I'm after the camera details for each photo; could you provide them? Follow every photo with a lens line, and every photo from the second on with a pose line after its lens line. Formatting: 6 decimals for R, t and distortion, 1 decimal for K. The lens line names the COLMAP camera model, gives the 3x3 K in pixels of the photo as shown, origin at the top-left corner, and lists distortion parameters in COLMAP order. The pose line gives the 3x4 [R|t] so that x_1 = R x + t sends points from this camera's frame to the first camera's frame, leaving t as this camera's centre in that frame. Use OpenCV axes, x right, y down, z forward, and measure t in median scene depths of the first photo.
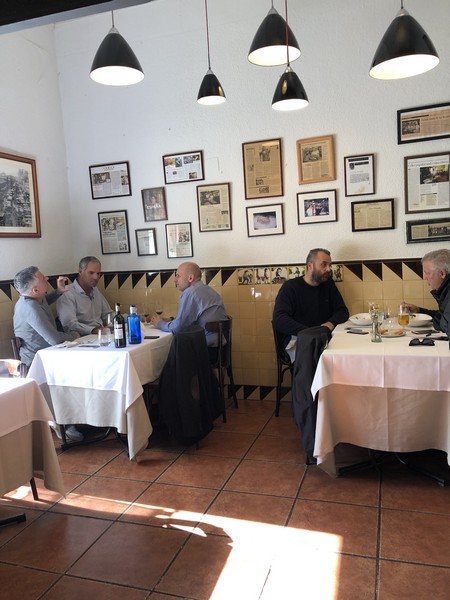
lens RADIAL K [[495.1, 0, 225.0], [0, 495.1, 300.0], [0, 0, 1]] dist [-0.009995, 0.005666]
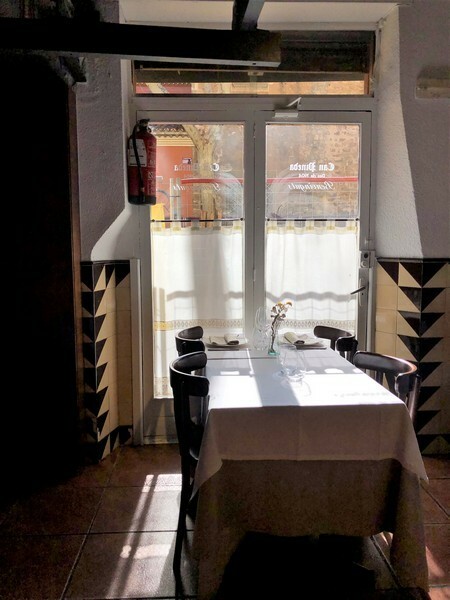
lens RADIAL K [[495.1, 0, 225.0], [0, 495.1, 300.0], [0, 0, 1]] dist [-0.009995, 0.005666]
pose [[0.369852, 0.166032, -0.914135, 0.098564], [-0.109225, 0.984850, 0.134684, -0.035867], [0.922648, 0.050033, 0.382384, 0.375088]]
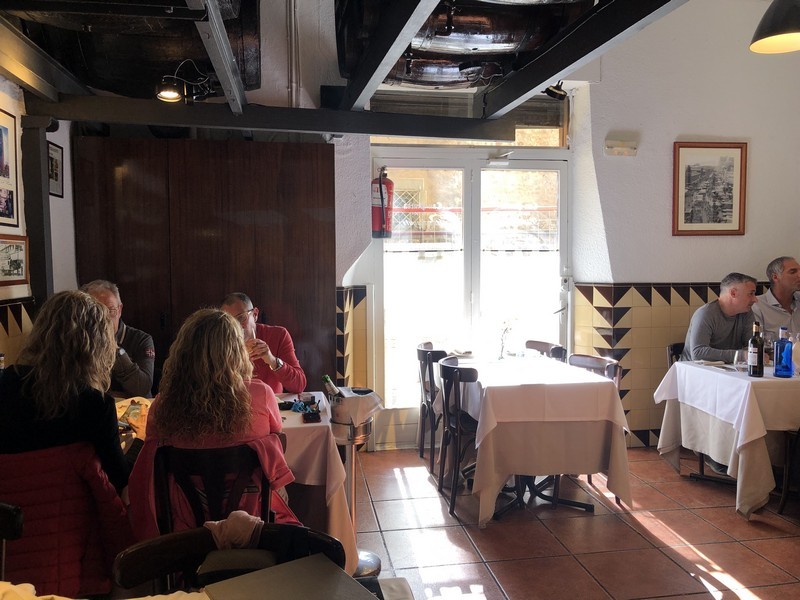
lens RADIAL K [[660.1, 0, 400.0], [0, 660.1, 300.0], [0, 0, 1]] dist [-0.009995, 0.005666]
pose [[0.464890, 0.109433, -0.878579, 0.446668], [-0.109355, 0.991831, 0.065675, -0.035520], [0.878589, 0.065546, 0.473060, -0.035263]]
